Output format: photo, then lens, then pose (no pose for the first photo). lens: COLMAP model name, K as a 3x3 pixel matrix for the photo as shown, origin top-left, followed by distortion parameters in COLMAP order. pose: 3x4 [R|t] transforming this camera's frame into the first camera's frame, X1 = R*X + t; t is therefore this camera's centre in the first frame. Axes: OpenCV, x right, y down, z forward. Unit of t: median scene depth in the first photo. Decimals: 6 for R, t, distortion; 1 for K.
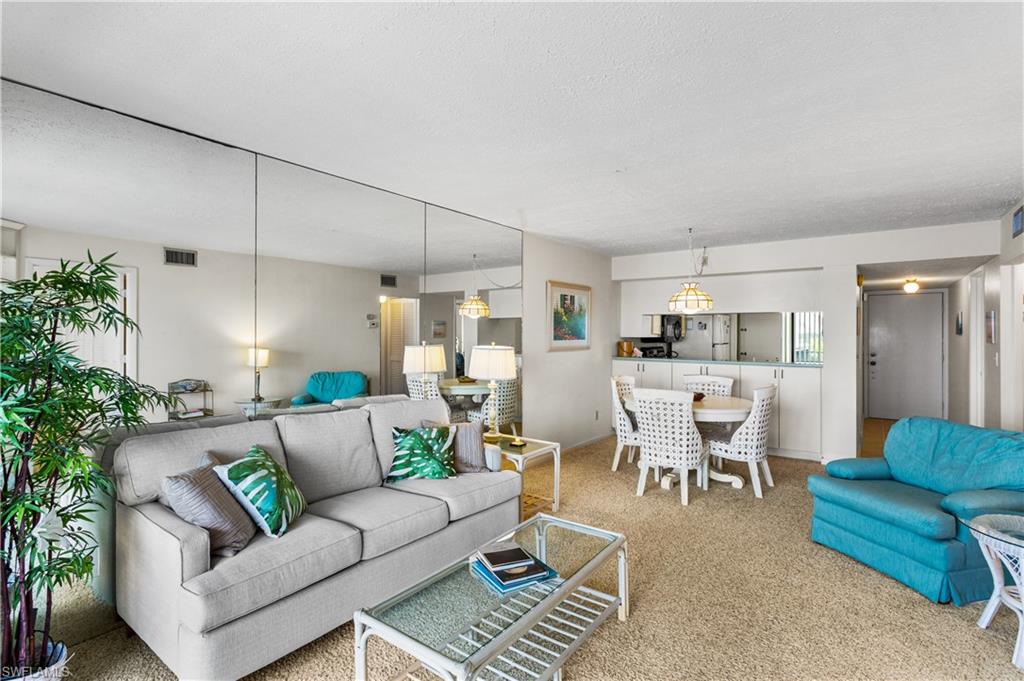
lens RADIAL K [[485.7, 0, 508.1], [0, 485.7, 335.0], [0, 0, 1]] dist [-0.005492, 0.001257]
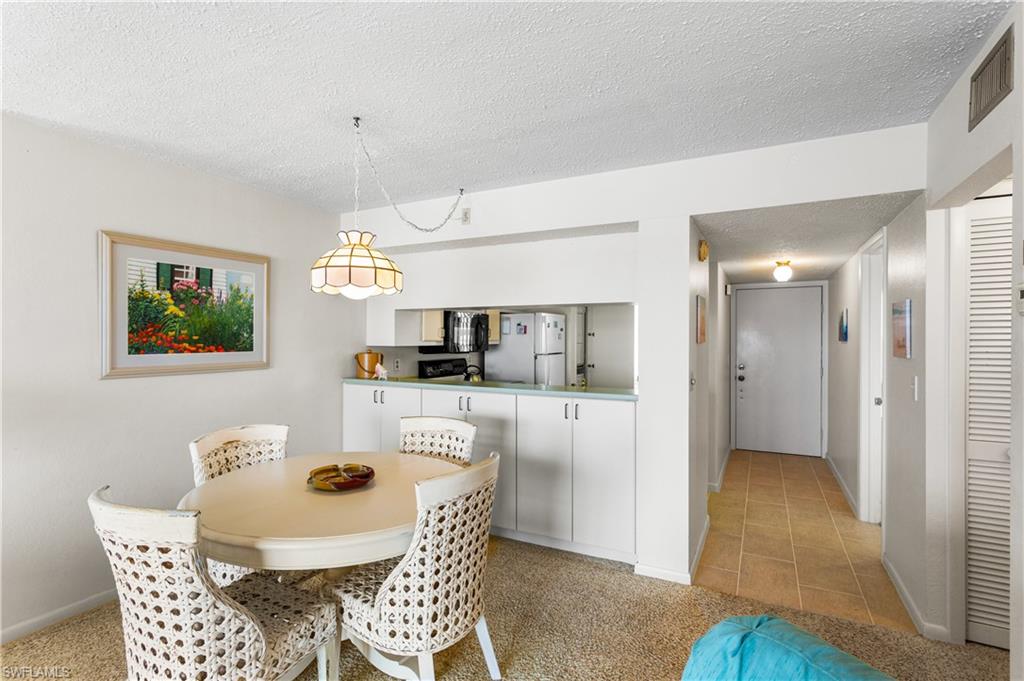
lens RADIAL K [[485.7, 0, 509.2], [0, 485.7, 341.0], [0, 0, 1]] dist [-0.005492, 0.001257]
pose [[0.986088, -0.001522, 0.166219, 0.378624], [0.001526, 0.999999, 0.000100, -0.002008], [-0.166219, 0.000155, 0.986089, 0.436379]]
